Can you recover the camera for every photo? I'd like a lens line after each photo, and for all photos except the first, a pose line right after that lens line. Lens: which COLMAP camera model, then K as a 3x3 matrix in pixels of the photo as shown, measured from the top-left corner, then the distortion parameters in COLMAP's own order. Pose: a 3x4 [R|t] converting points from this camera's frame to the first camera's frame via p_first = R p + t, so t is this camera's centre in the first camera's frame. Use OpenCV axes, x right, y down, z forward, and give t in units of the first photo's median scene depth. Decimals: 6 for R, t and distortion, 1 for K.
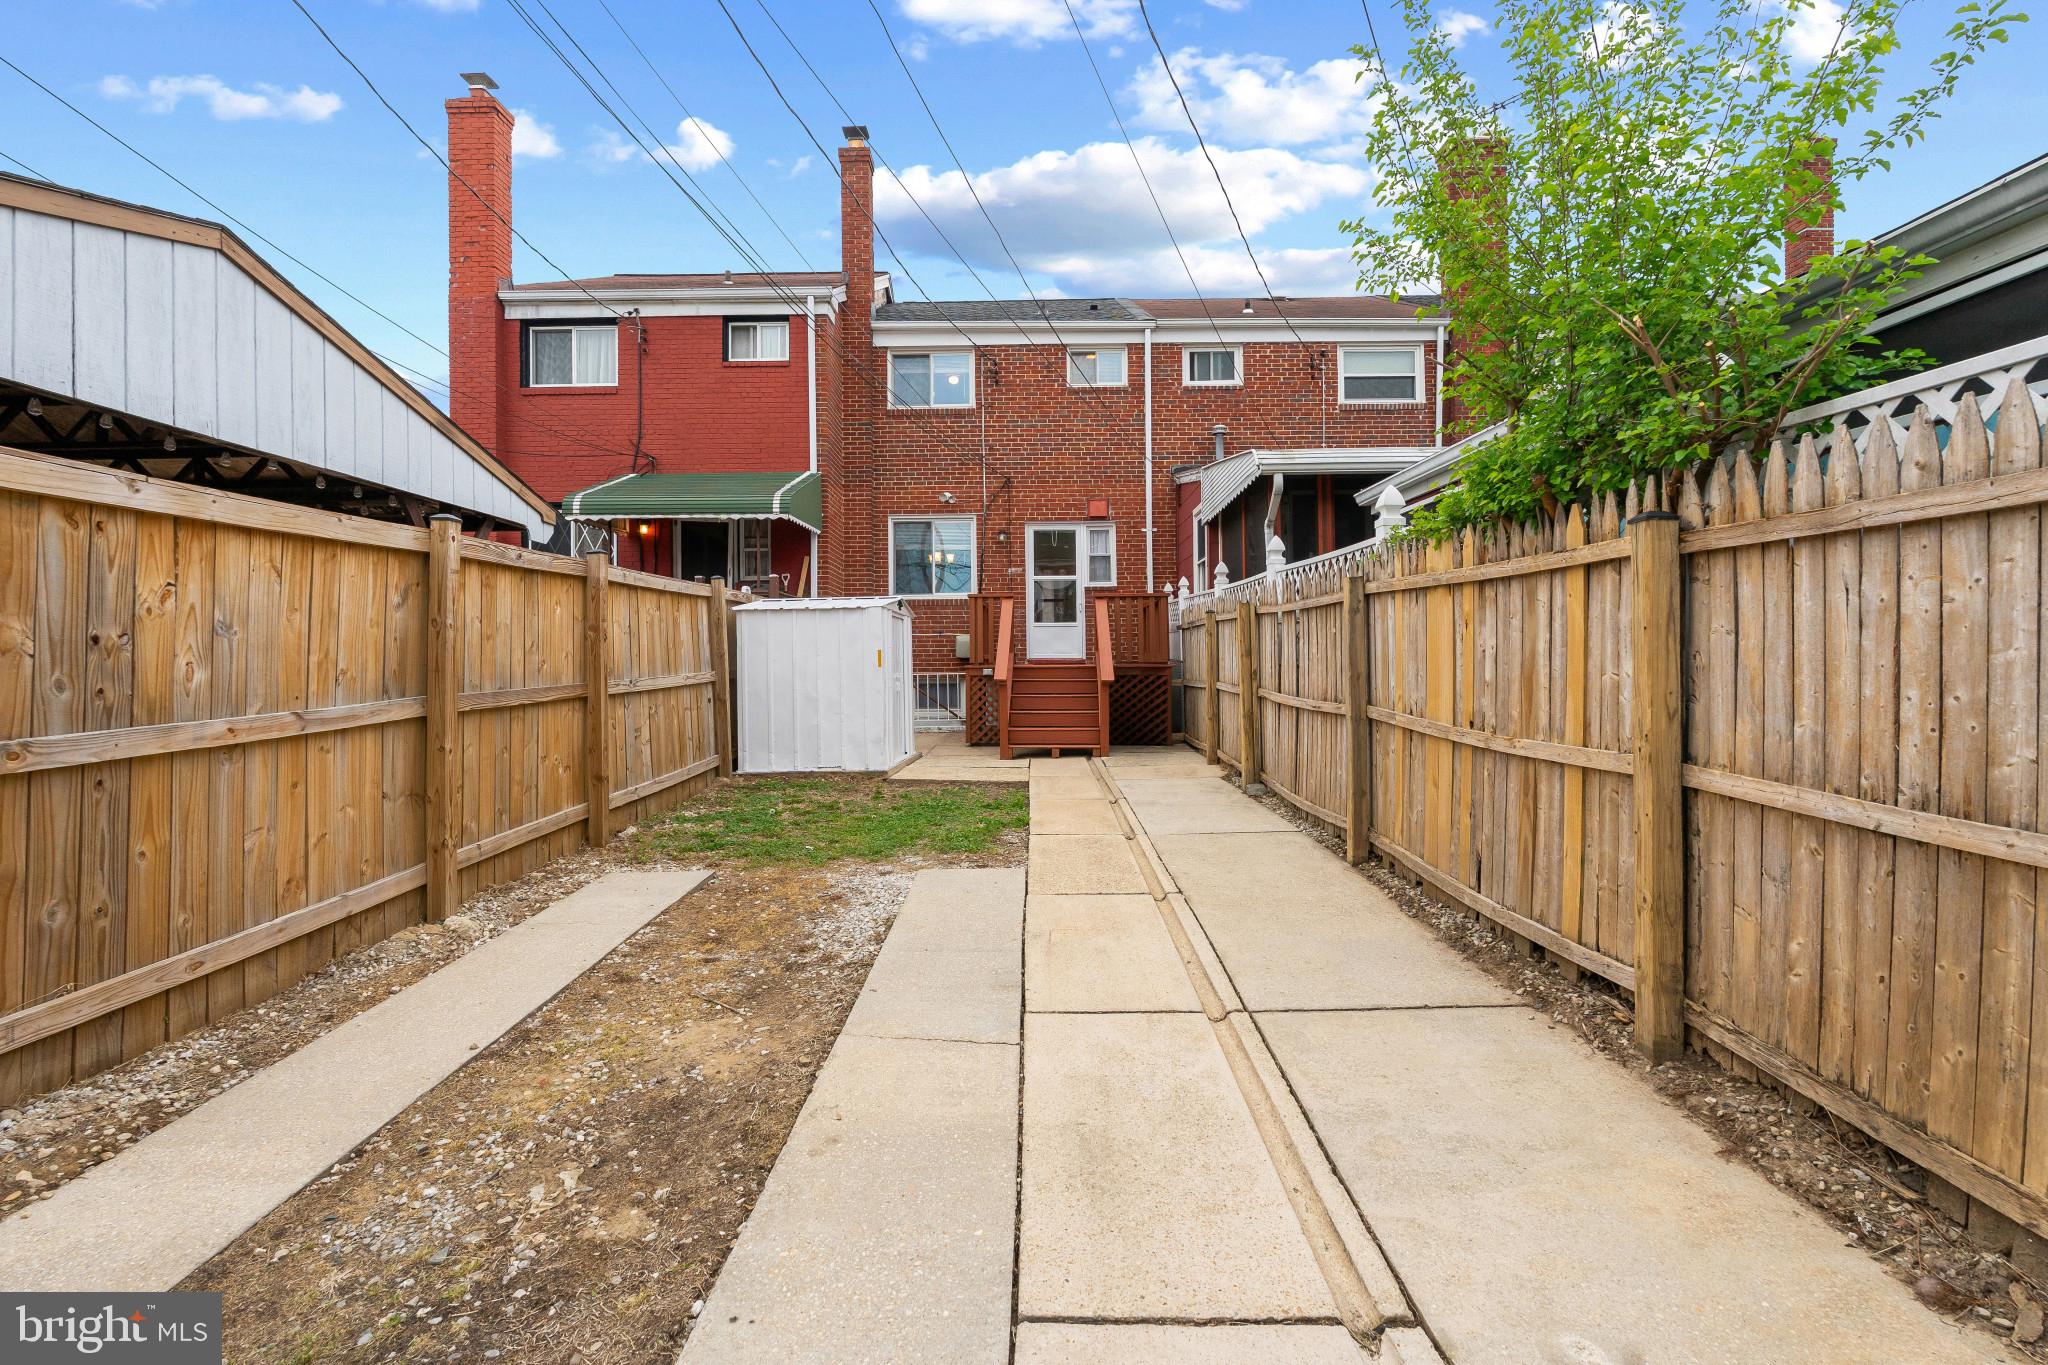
lens RADIAL K [[934.1, 0, 993.0], [0, 934.1, 661.8], [0, 0, 1]] dist [-0.002022, 0.000356]
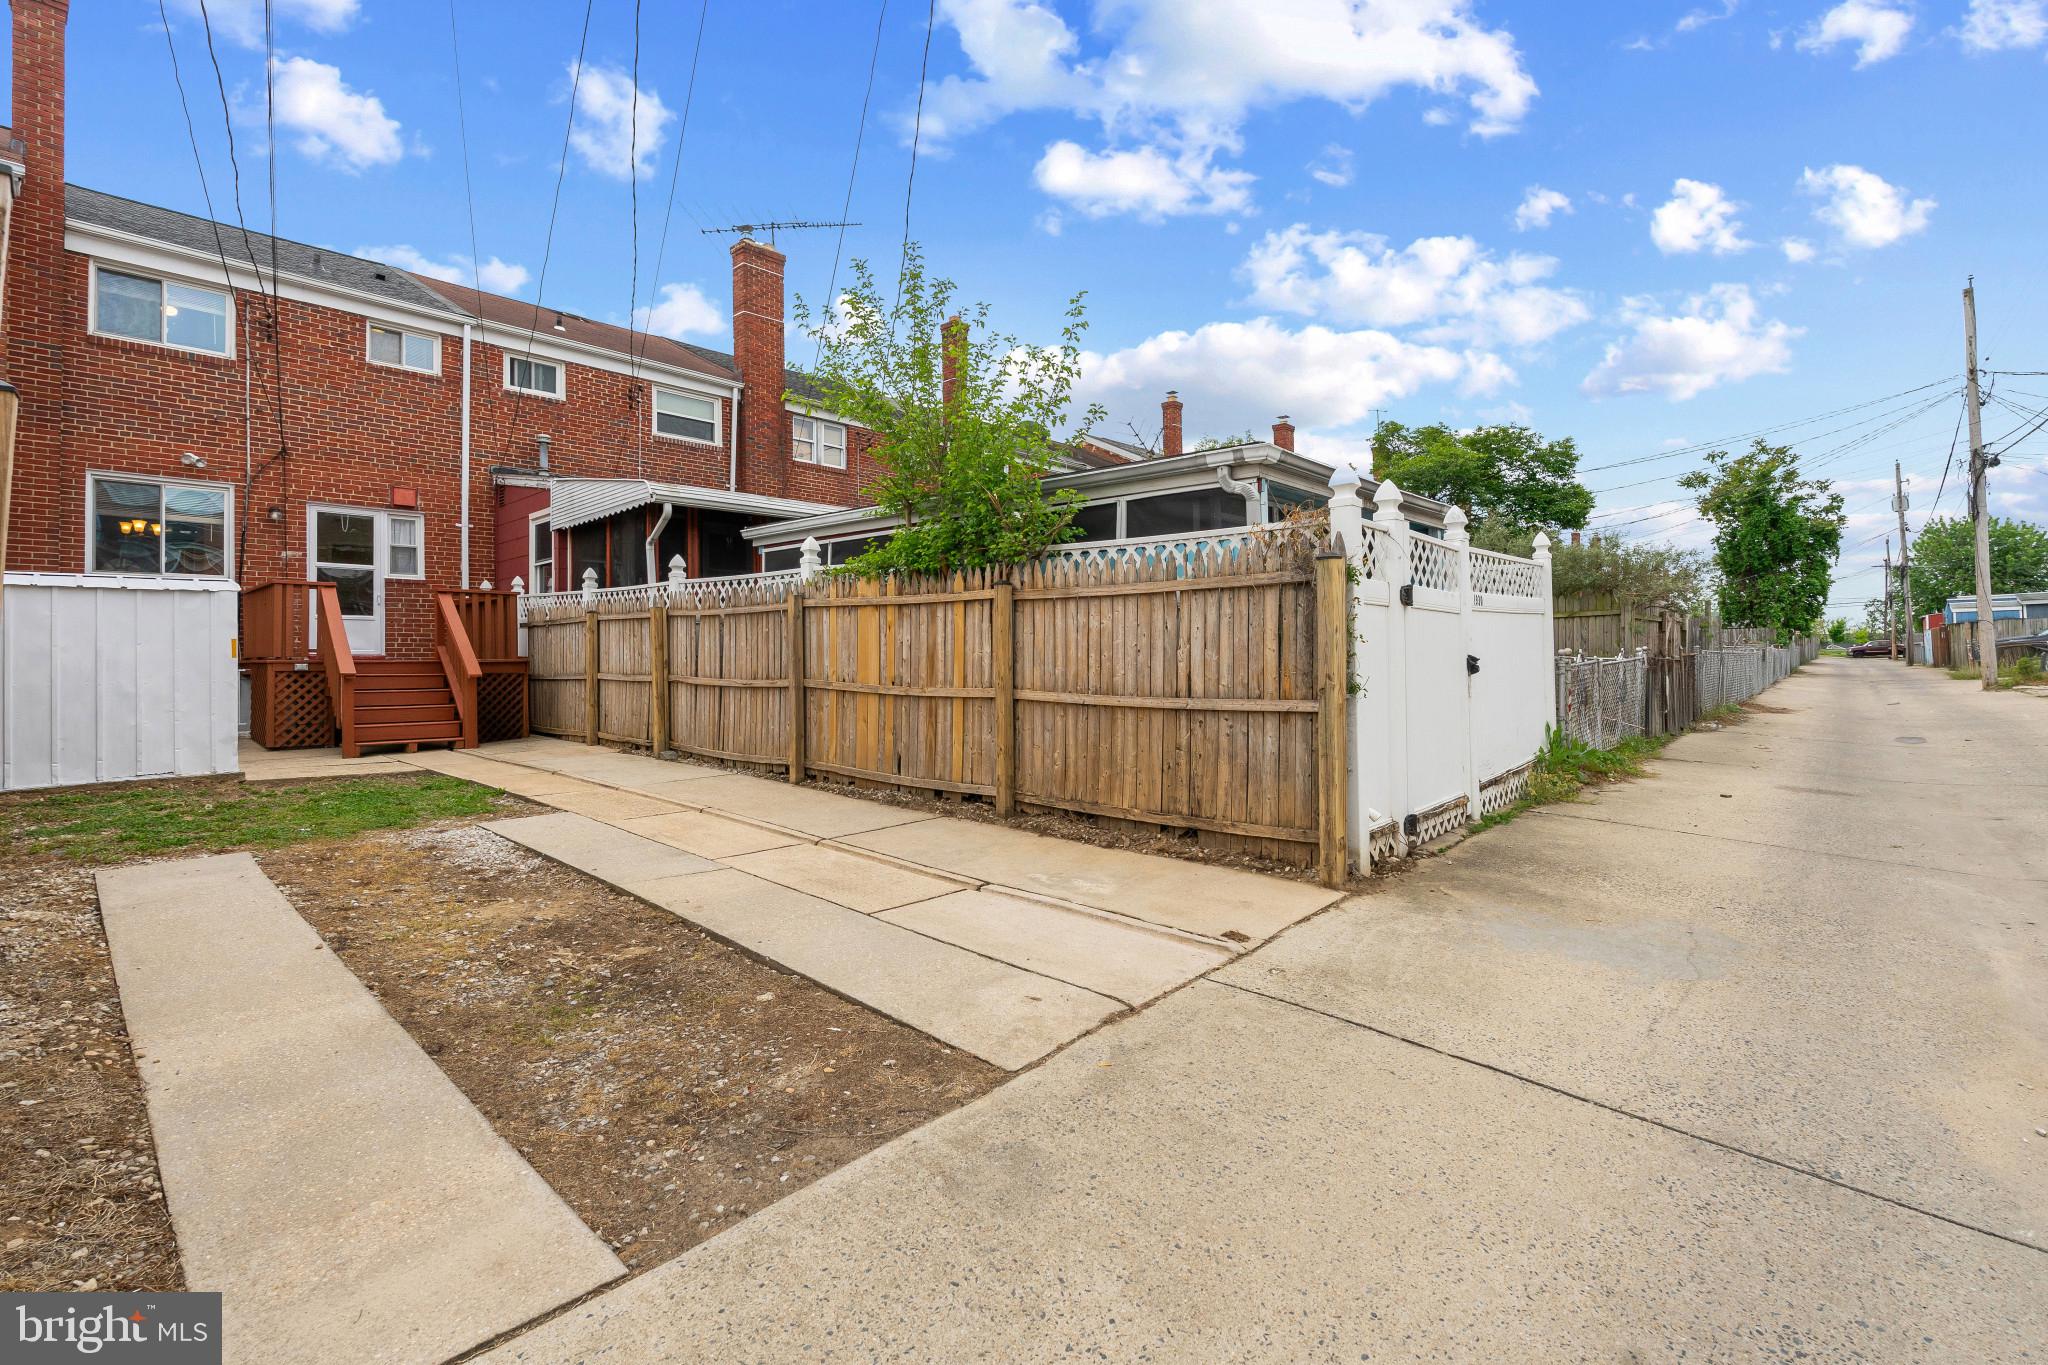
lens RADIAL K [[934.1, 0, 1014.5], [0, 934.1, 642.8], [0, 0, 1]] dist [-0.002022, 0.000356]
pose [[0.679434, 0.017872, 0.733519, -0.792157], [0.001004, 0.999680, -0.025287, 0.042159], [-0.733736, 0.017917, 0.679198, -0.480922]]
